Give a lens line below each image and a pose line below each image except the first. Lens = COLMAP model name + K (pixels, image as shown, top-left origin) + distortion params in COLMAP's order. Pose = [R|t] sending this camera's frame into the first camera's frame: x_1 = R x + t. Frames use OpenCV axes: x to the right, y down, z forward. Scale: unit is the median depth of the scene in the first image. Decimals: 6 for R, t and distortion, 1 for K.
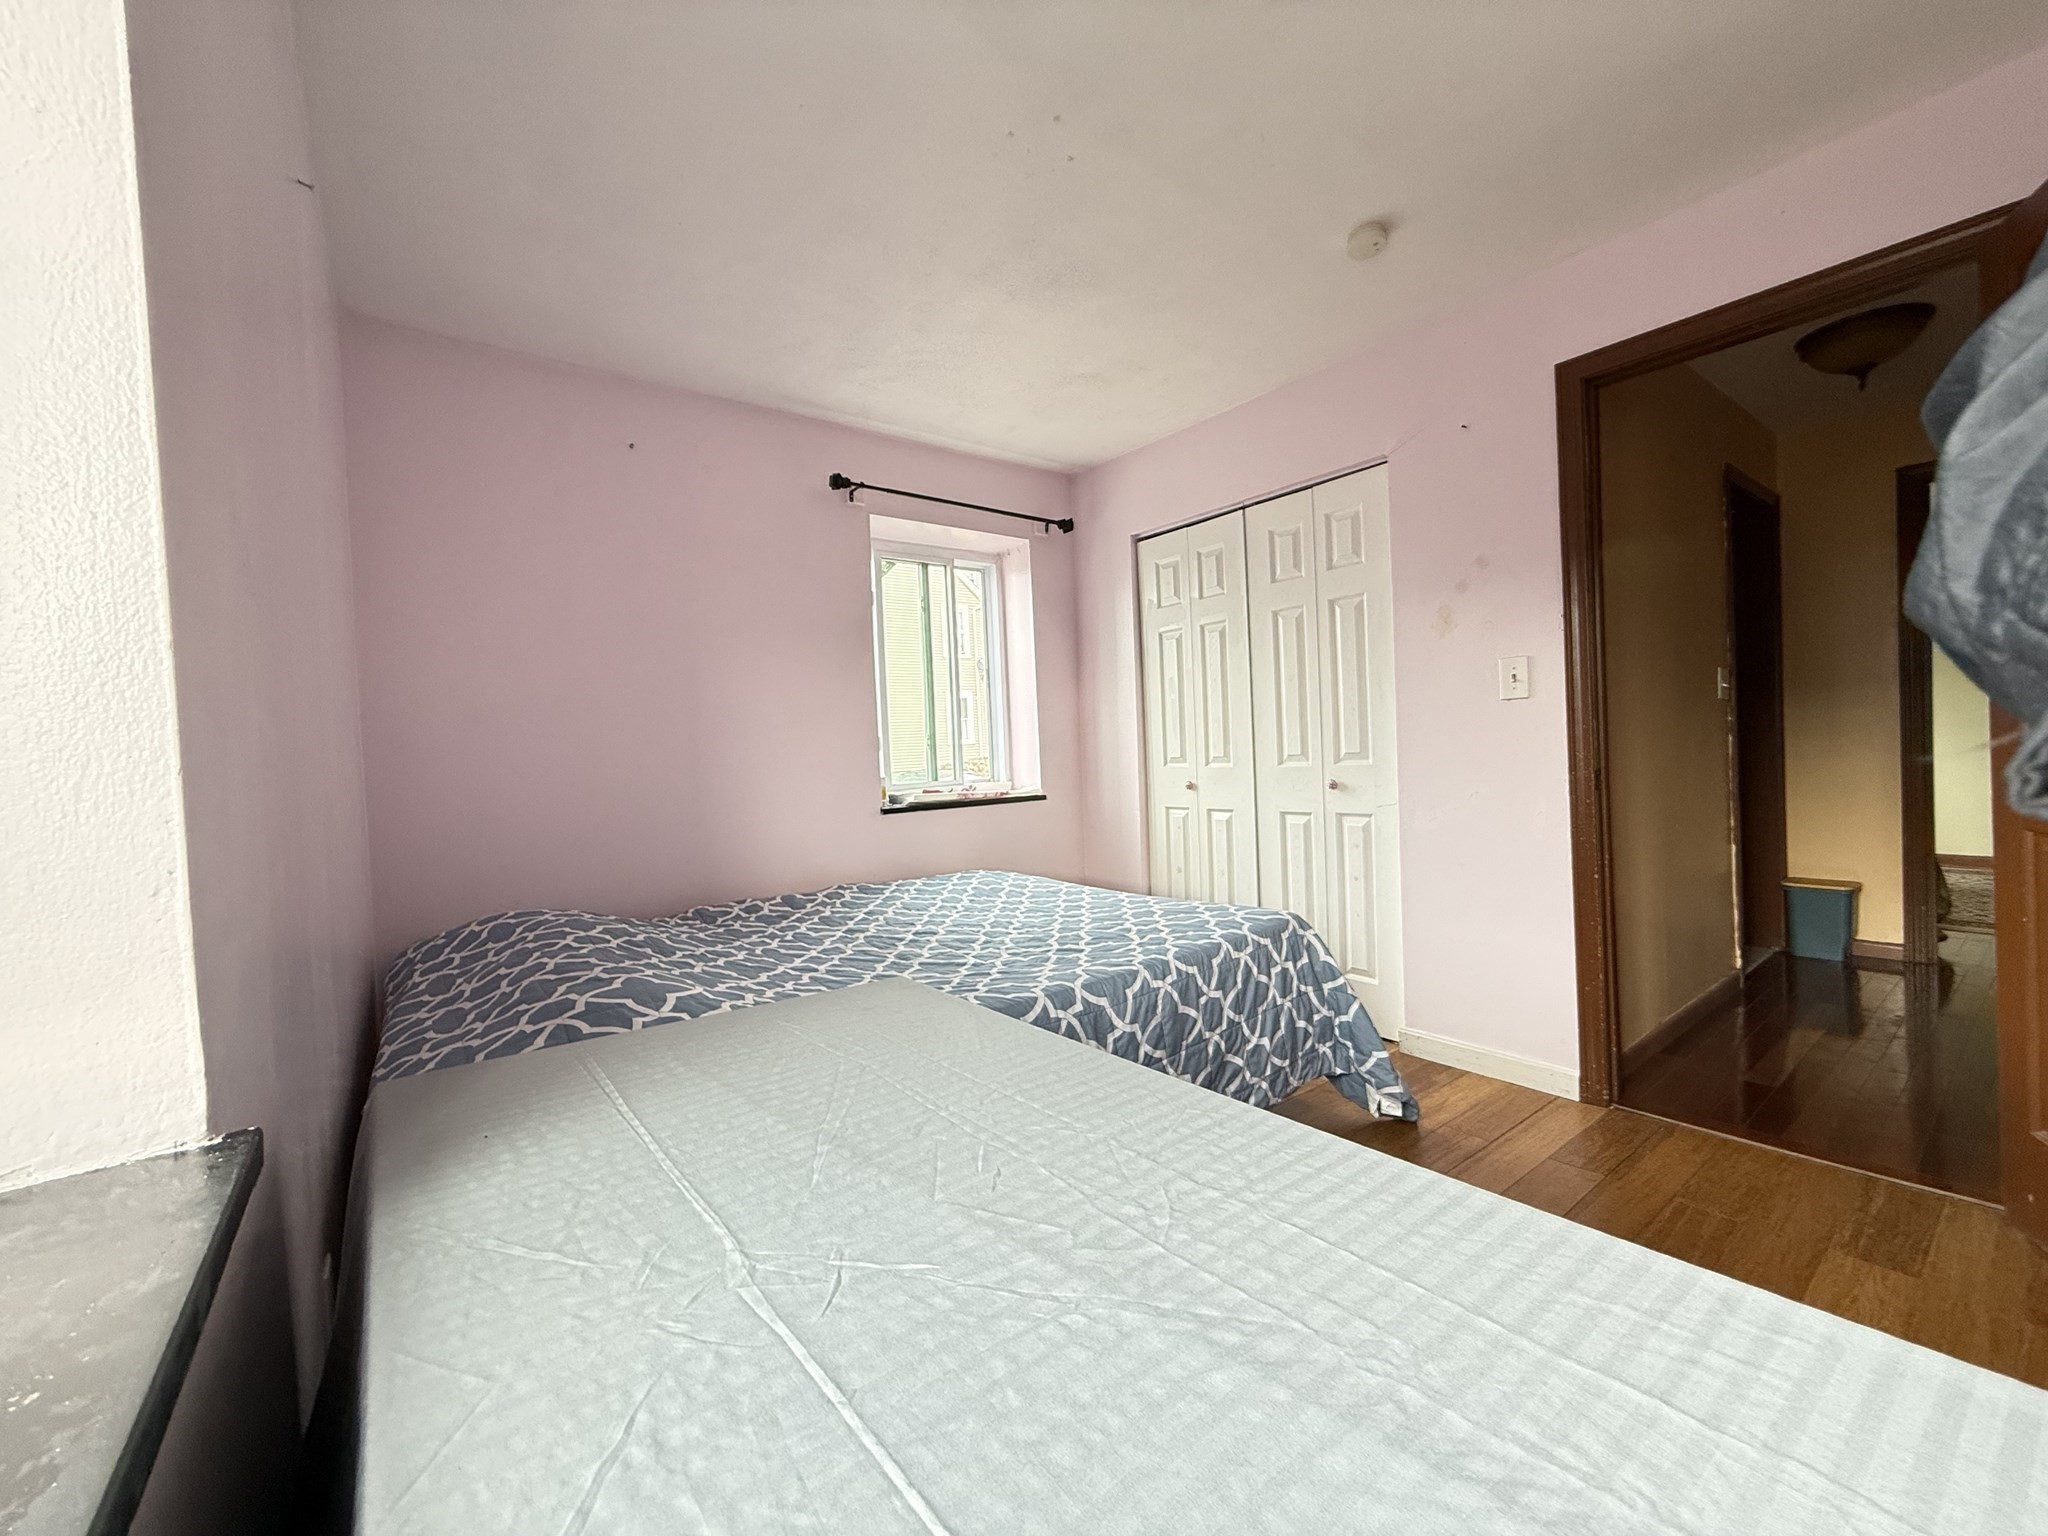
lens RADIAL K [[817.4, 0, 1017.2], [0, 817.4, 768.1], [0, 0, 1]] dist [-0.002935, 0.001035]
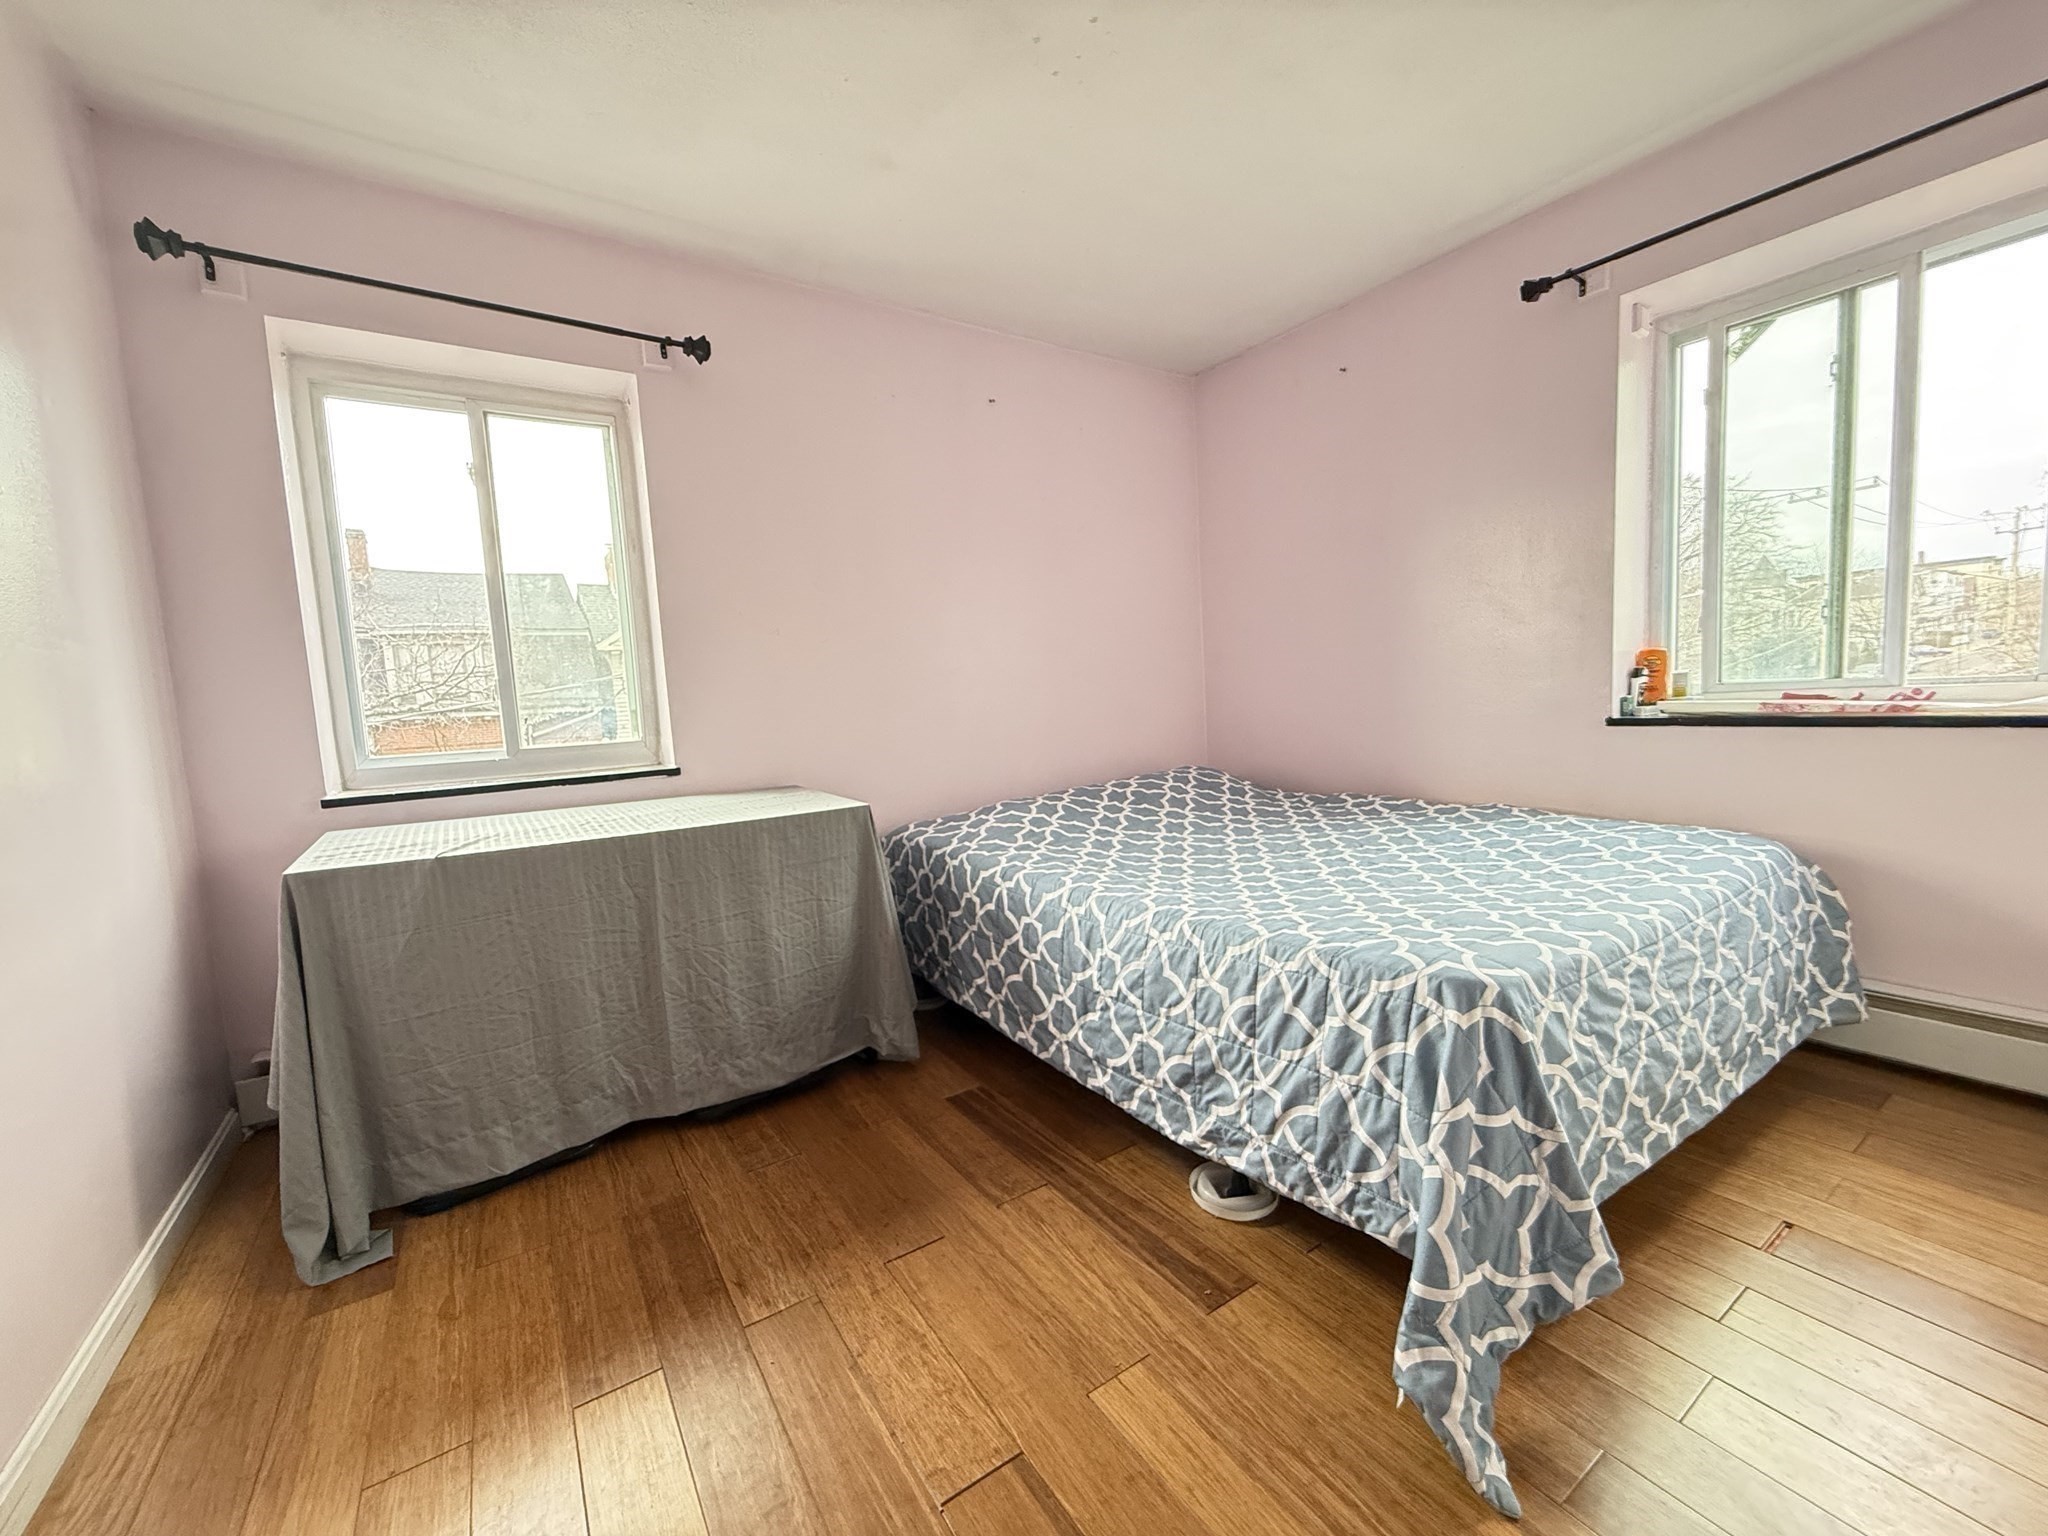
lens RADIAL K [[817.4, 0, 1021.7], [0, 817.4, 768.7], [0, 0, 1]] dist [-0.002935, 0.001035]
pose [[-0.057517, 0.137373, -0.988848, 0.942150], [0.034682, 0.990165, 0.135539, -0.036311], [0.997742, -0.026500, -0.061716, 0.828584]]
